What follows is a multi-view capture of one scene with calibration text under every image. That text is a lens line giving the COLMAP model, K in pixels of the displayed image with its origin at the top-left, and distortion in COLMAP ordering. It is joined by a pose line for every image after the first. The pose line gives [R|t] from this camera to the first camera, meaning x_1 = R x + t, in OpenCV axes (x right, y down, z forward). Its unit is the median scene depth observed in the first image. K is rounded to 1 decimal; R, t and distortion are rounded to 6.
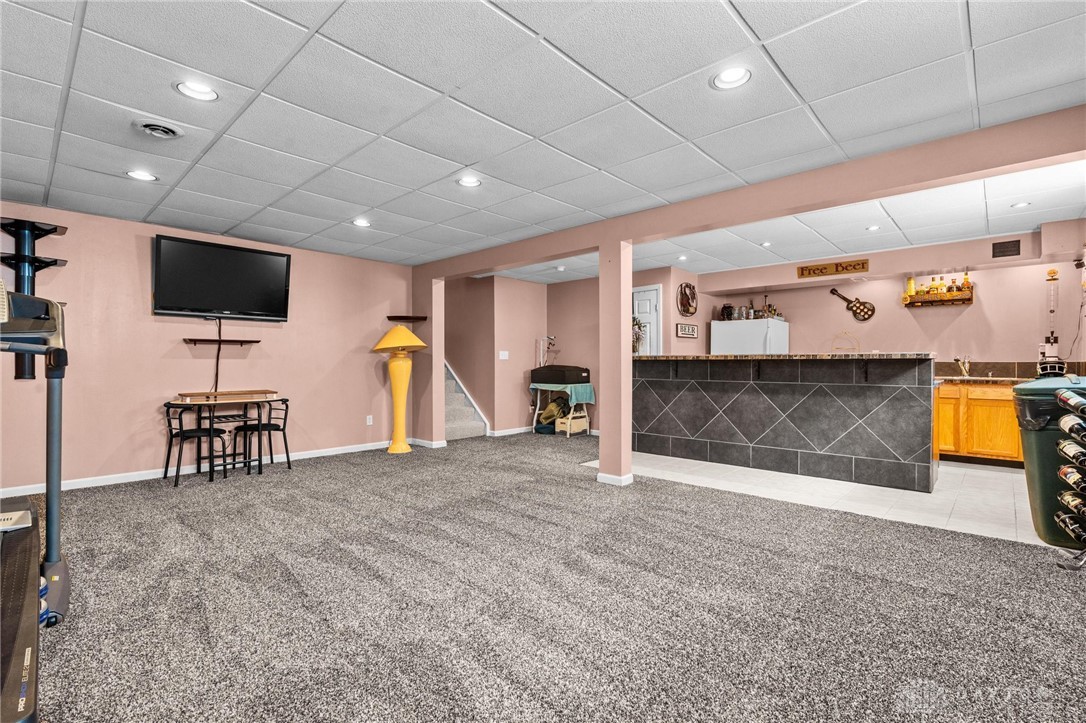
lens RADIAL K [[491.4, 0, 544.7], [0, 491.4, 364.0], [0, 0, 1]] dist [-0.005641, 0.000146]
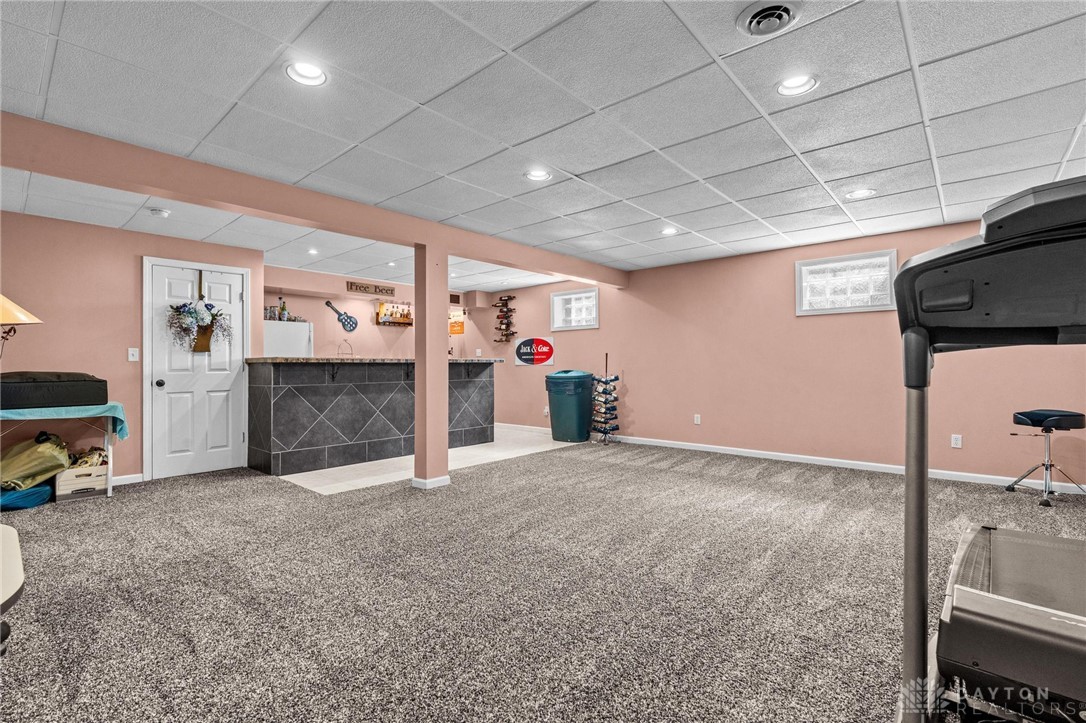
lens RADIAL K [[491.4, 0, 539.9], [0, 491.4, 360.0], [0, 0, 1]] dist [-0.005641, 0.000146]
pose [[-0.017334, 0.009246, 0.999807, -0.629562], [0.006745, 0.999936, -0.009130, -0.002581], [-0.999827, 0.006585, -0.017395, 0.586229]]
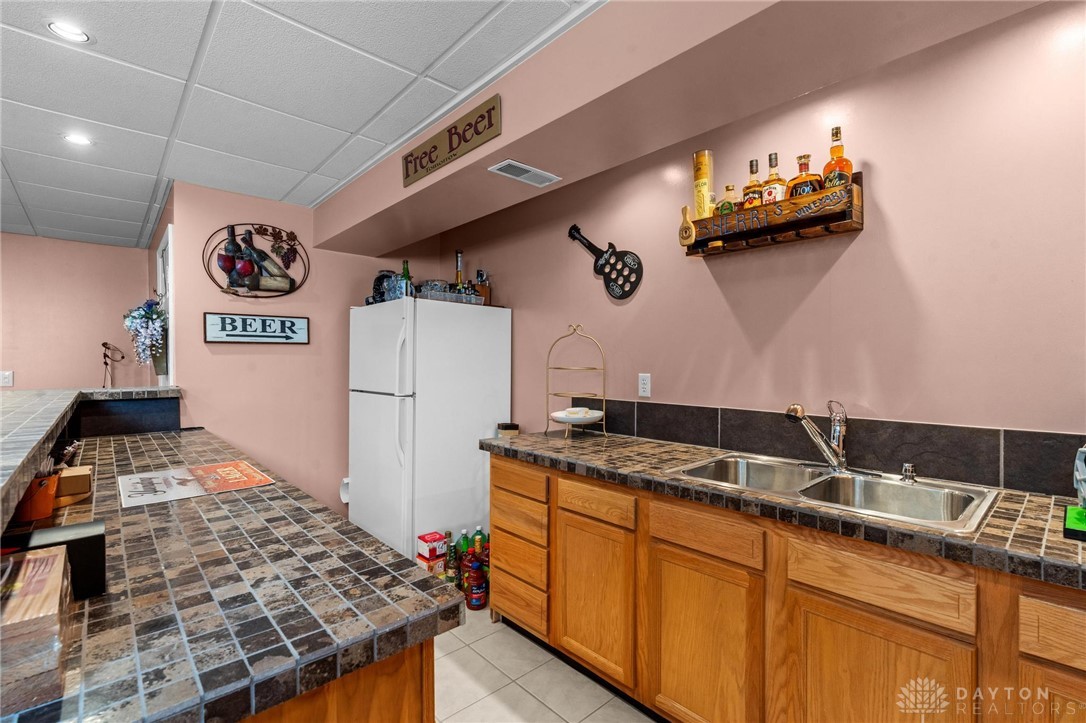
lens RADIAL K [[491.4, 0, 537.6], [0, 491.4, 364.3], [0, 0, 1]] dist [-0.005641, 0.000146]
pose [[0.996280, -0.004199, -0.086077, 0.661421], [0.004249, 0.999991, 0.000403, -0.037976], [0.086075, -0.000767, 0.996288, 0.639971]]
